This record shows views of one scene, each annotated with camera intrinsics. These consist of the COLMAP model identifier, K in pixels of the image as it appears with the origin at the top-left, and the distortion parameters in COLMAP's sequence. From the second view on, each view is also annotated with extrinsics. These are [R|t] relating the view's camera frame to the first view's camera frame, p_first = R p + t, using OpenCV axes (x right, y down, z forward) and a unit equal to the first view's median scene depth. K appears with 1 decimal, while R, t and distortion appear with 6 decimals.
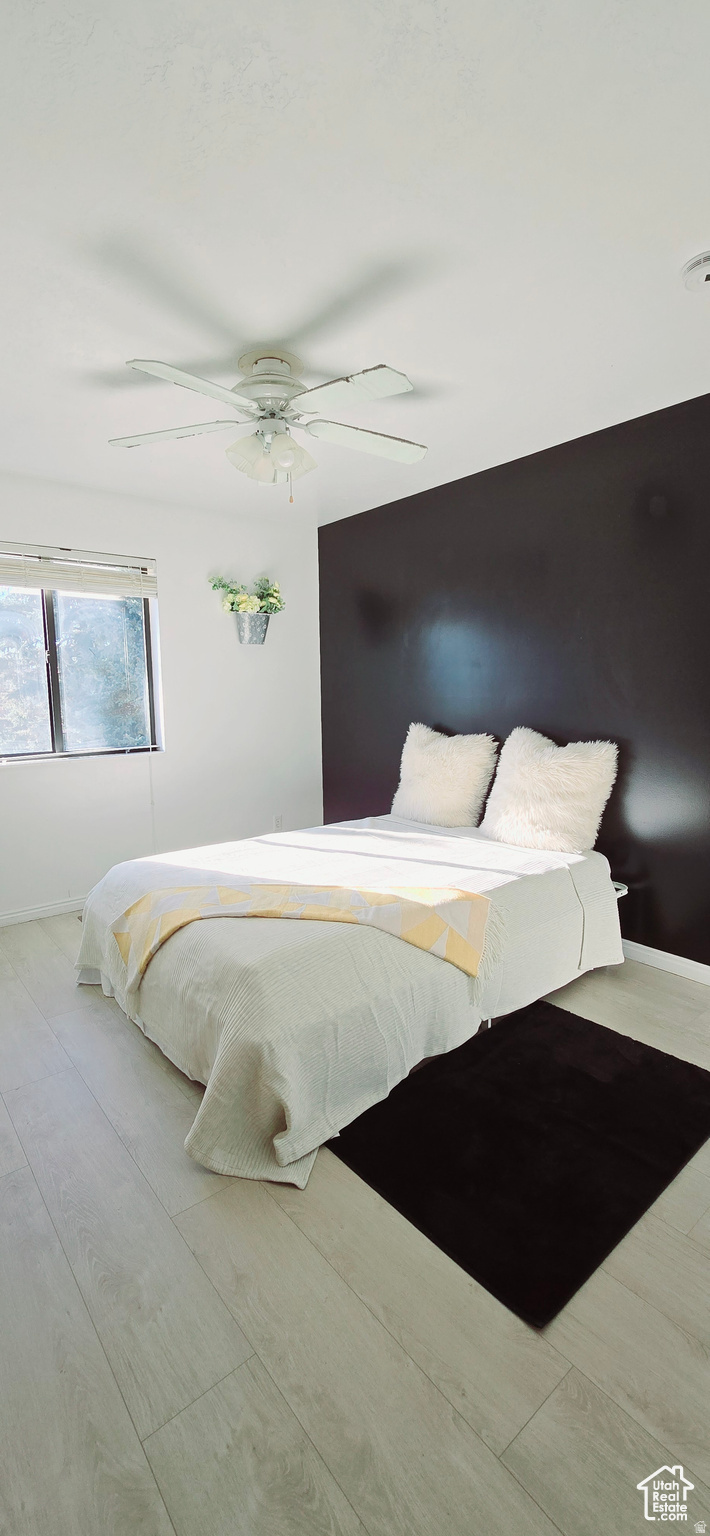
lens RADIAL K [[629.3, 0, 355.0], [0, 629.3, 768.0], [0, 0, 1]] dist [-0.001405, -0.000144]
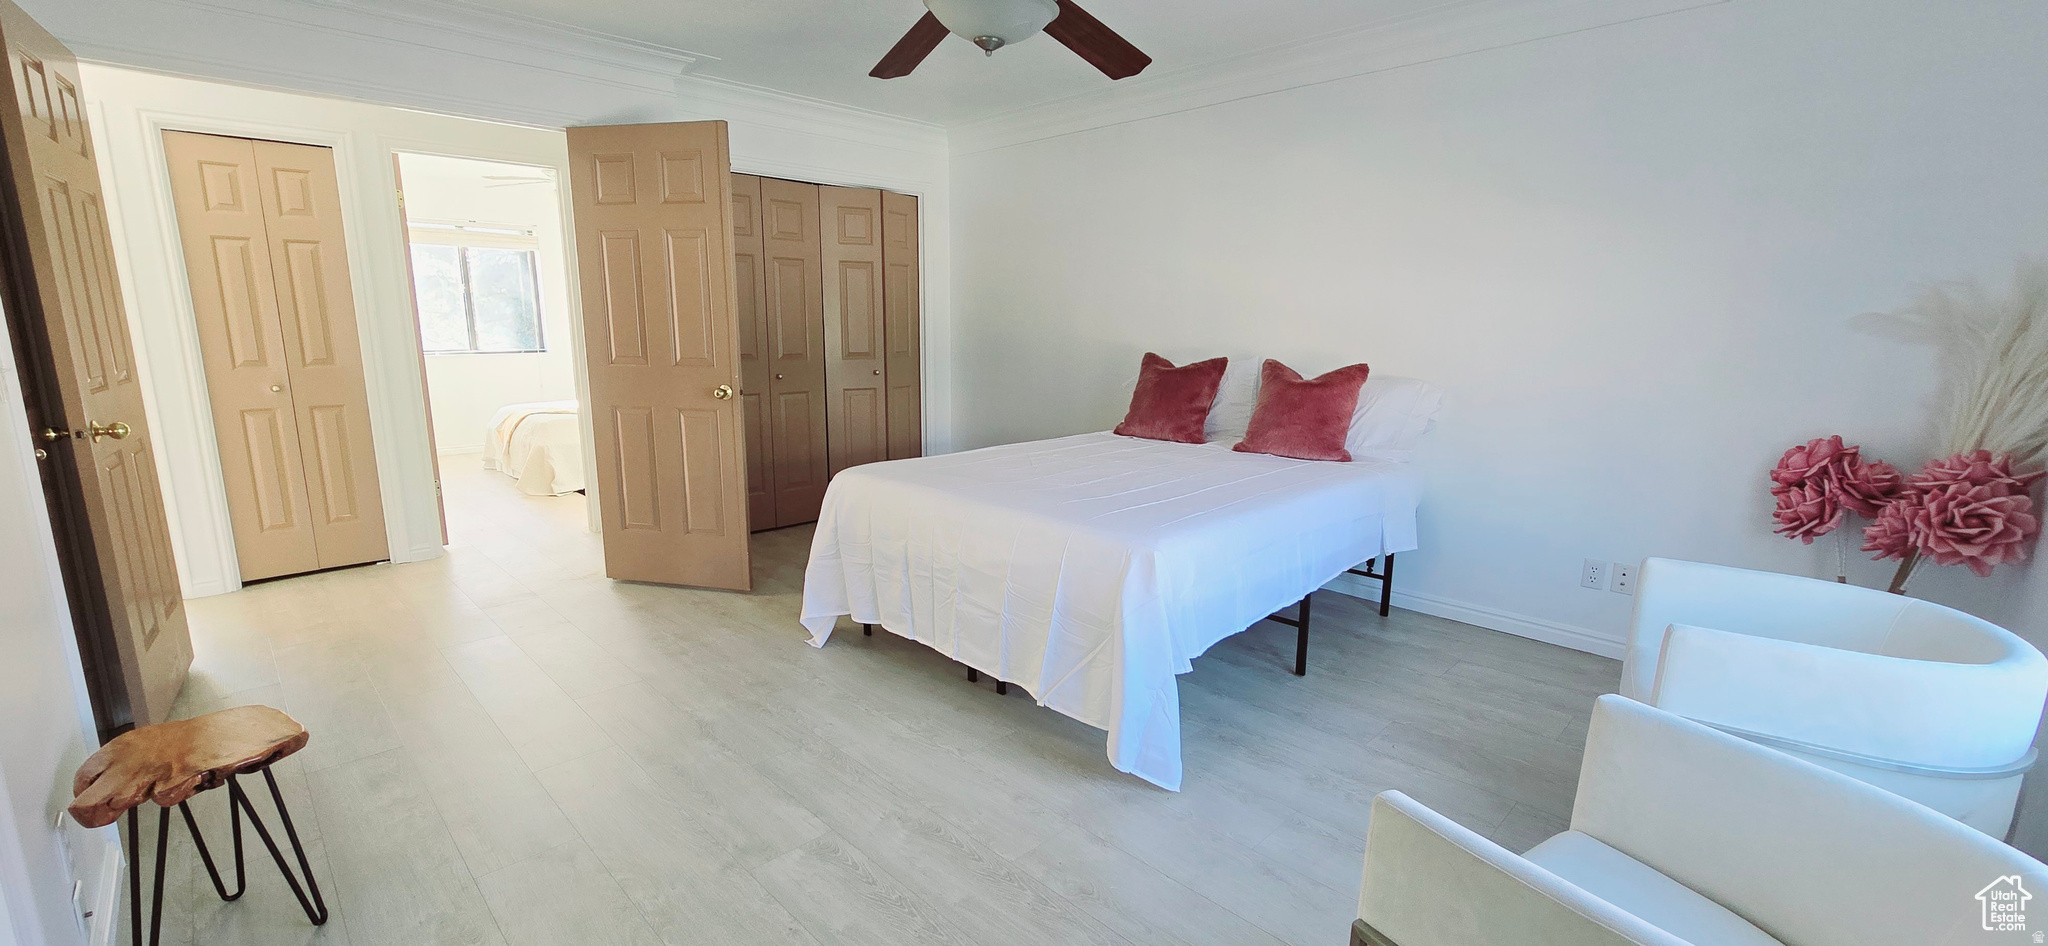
lens RADIAL K [[839.1, 0, 1017.1], [0, 839.1, 485.1], [0, 0, 1]] dist [-0.001405, -0.000144]
pose [[0.996963, -0.012178, 0.076924, 0.738286], [0.007578, 0.998181, 0.059807, 0.199907], [-0.077512, -0.059042, 0.995242, -1.253290]]
